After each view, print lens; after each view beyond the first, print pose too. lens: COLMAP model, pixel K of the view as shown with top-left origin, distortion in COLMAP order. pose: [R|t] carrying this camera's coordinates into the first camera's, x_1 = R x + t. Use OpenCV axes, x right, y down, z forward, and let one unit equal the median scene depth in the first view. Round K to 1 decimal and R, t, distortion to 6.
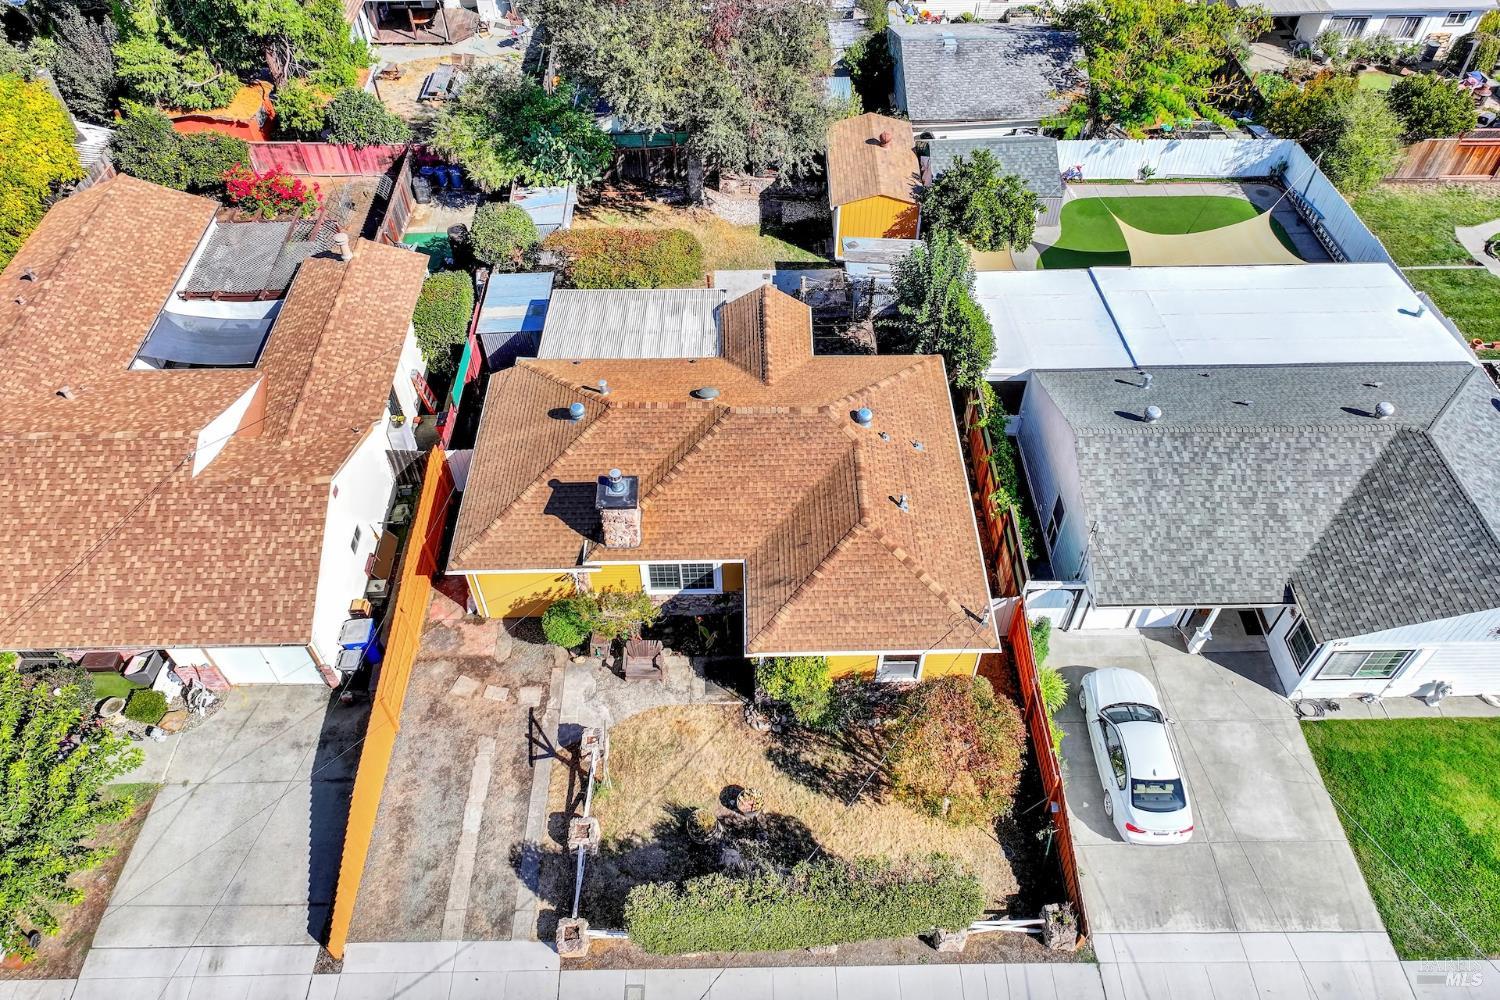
lens RADIAL K [[1044.4, 0, 752.9], [0, 1044.4, 441.0], [0, 0, 1]] dist [0.000795, 0.018944]
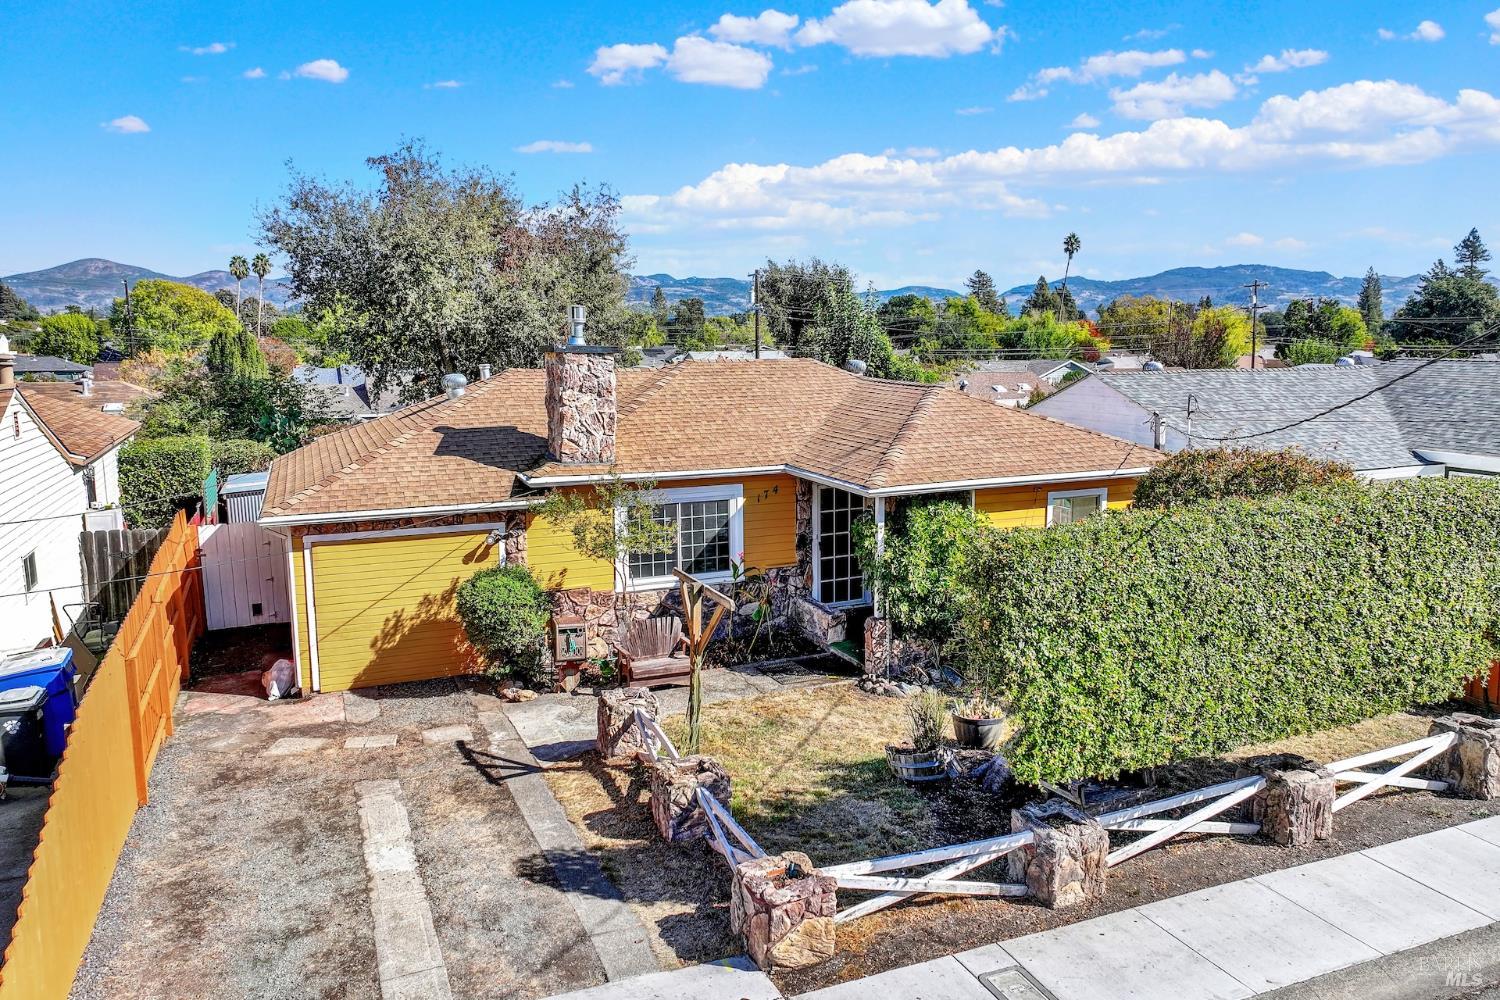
lens RADIAL K [[1057.0, 0, 750.0], [0, 1057.0, 500.0], [0, 0, 1]] dist [0.008622, 0.011205]
pose [[0.925658, -0.055415, 0.374283, -0.194424], [0.279449, 0.767030, -0.577558, 0.358371], [-0.255081, 0.639214, 0.725493, 0.405485]]
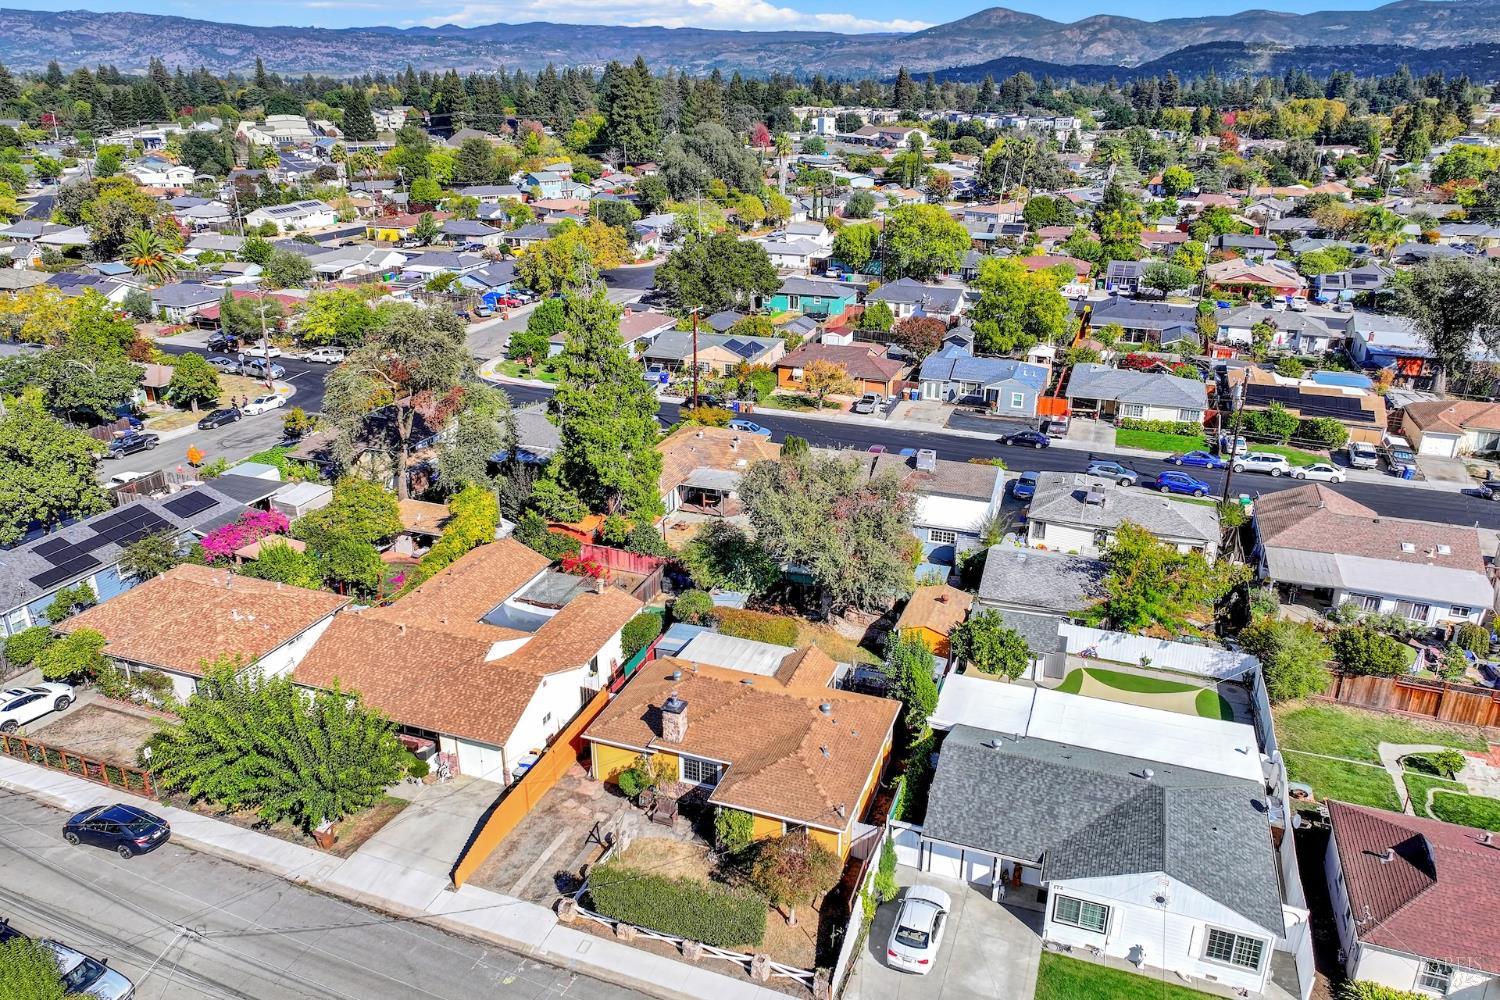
lens RADIAL K [[1048.4, 0, 745.6], [0, 1048.4, 533.1], [0, 0, 1]] dist [0.009604, 0.008690]
pose [[0.930125, 0.146525, -0.336745, 0.402050], [-0.270789, 0.893046, -0.359364, 0.288426], [0.248073, 0.425440, 0.870322, -0.508108]]
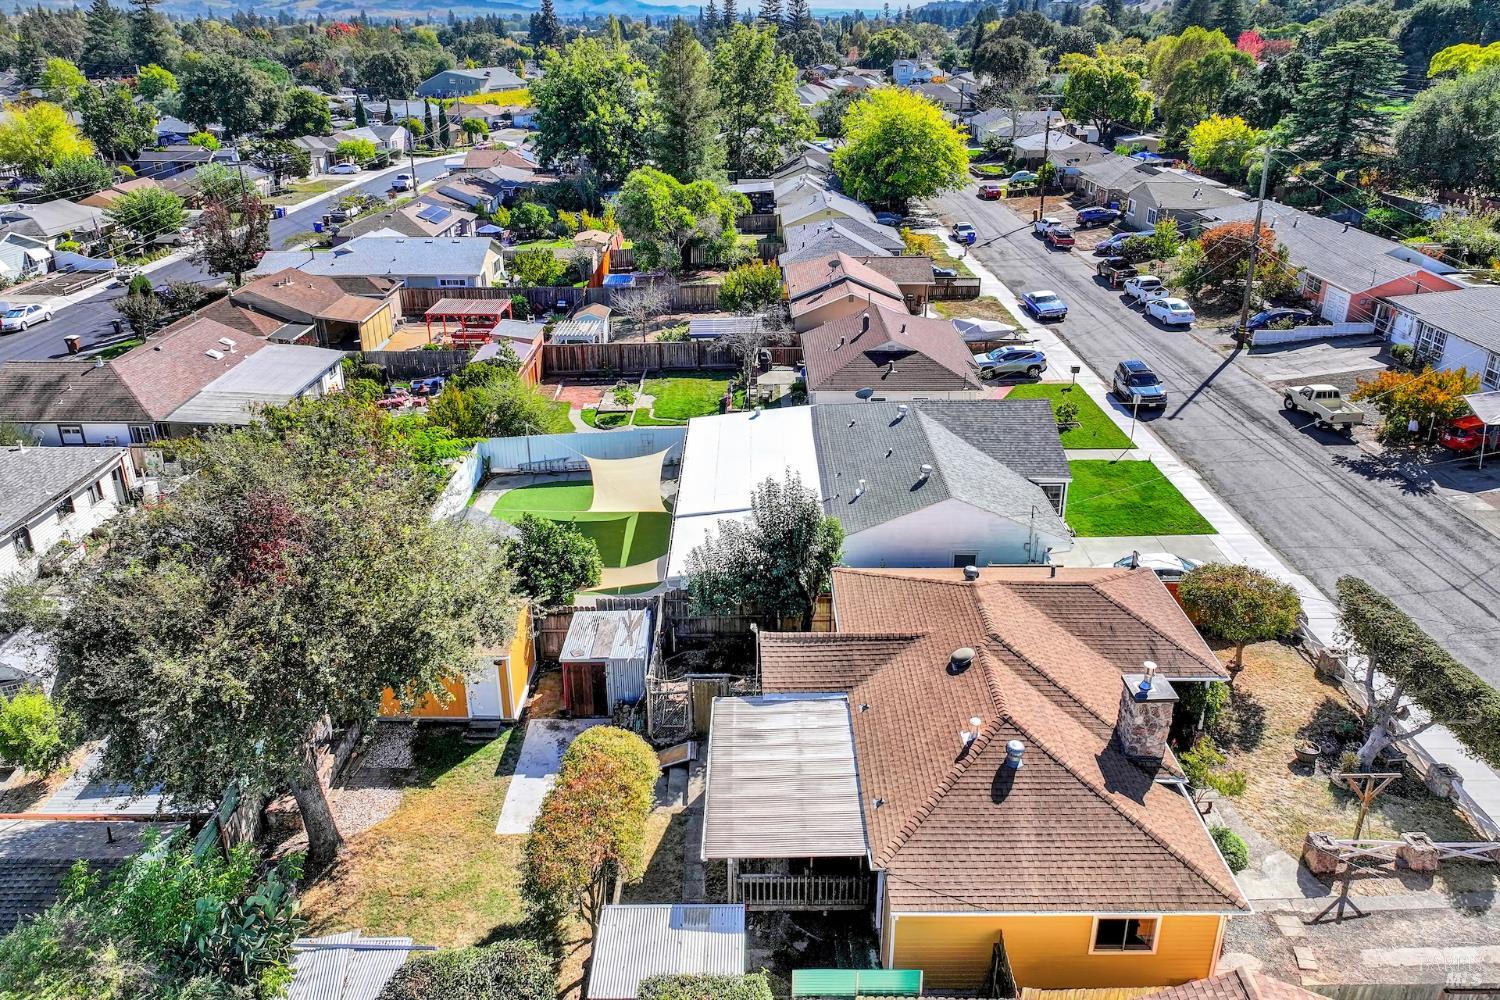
lens RADIAL K [[1050.8, 0, 774.3], [0, 1050.8, 465.3], [0, 0, 1]] dist [0.009170, 0.007598]
pose [[-0.001762, -0.389311, 0.921105, -0.650645], [0.738793, 0.620255, 0.263569, -0.404641], [-0.673930, 0.680970, 0.286528, 0.578380]]
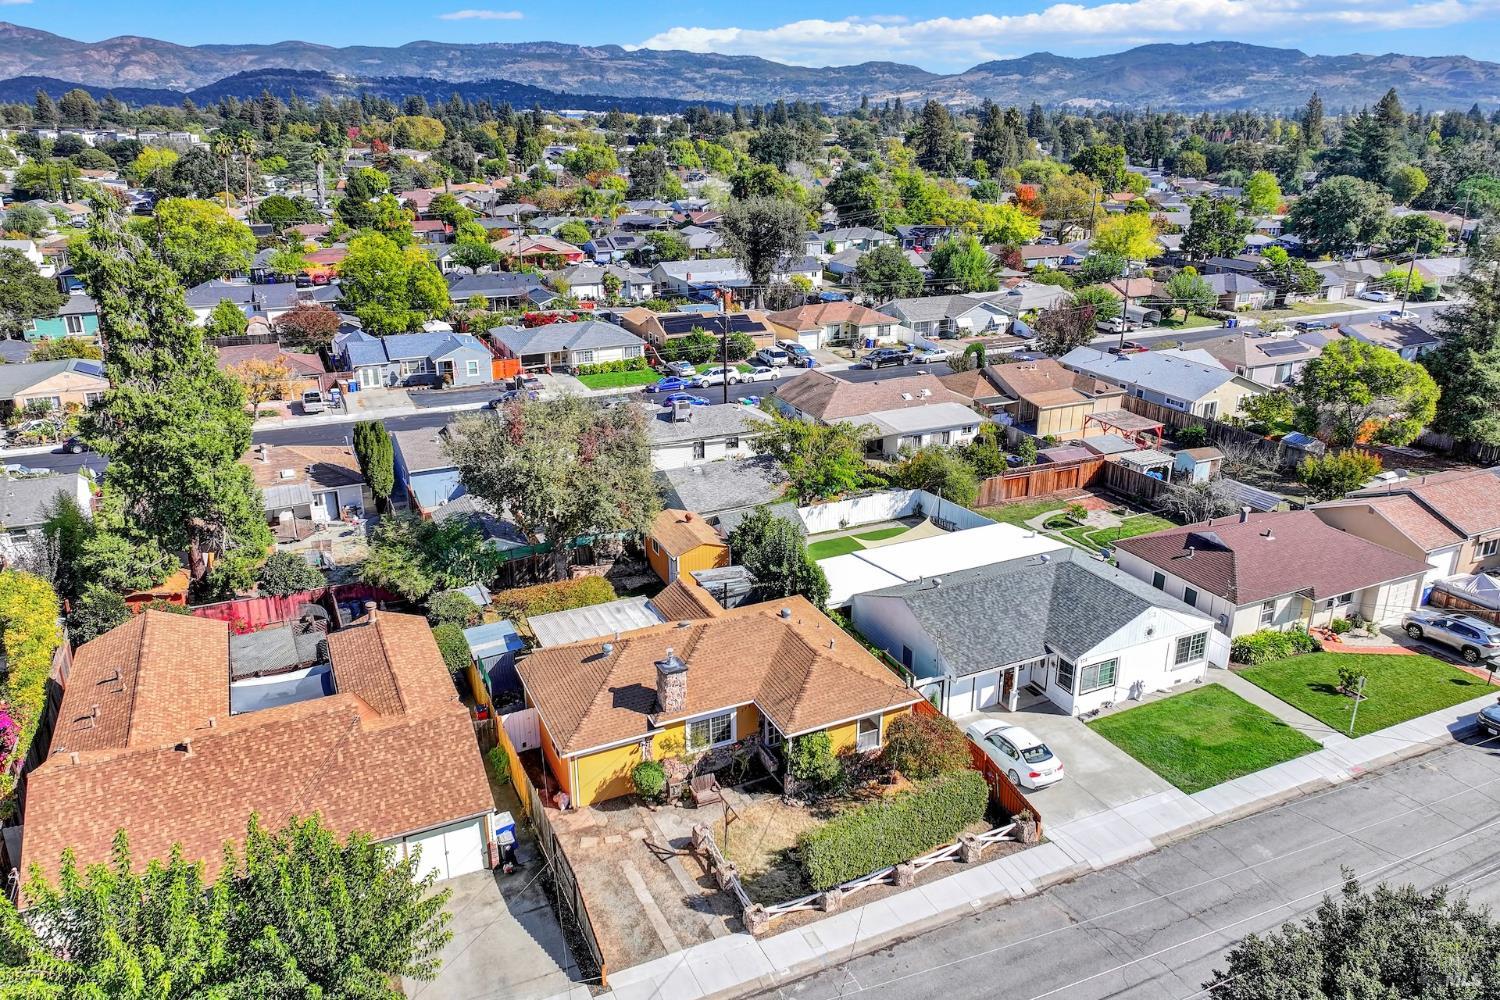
lens RADIAL K [[1057.0, 0, 750.0], [0, 1057.0, 500.0], [0, 0, 1]] dist [0.008622, 0.011205]
pose [[0.909724, -0.139601, 0.391042, -0.420275], [0.303068, 0.867003, -0.395544, 0.342492], [-0.283816, 0.478348, 0.831042, -0.309615]]
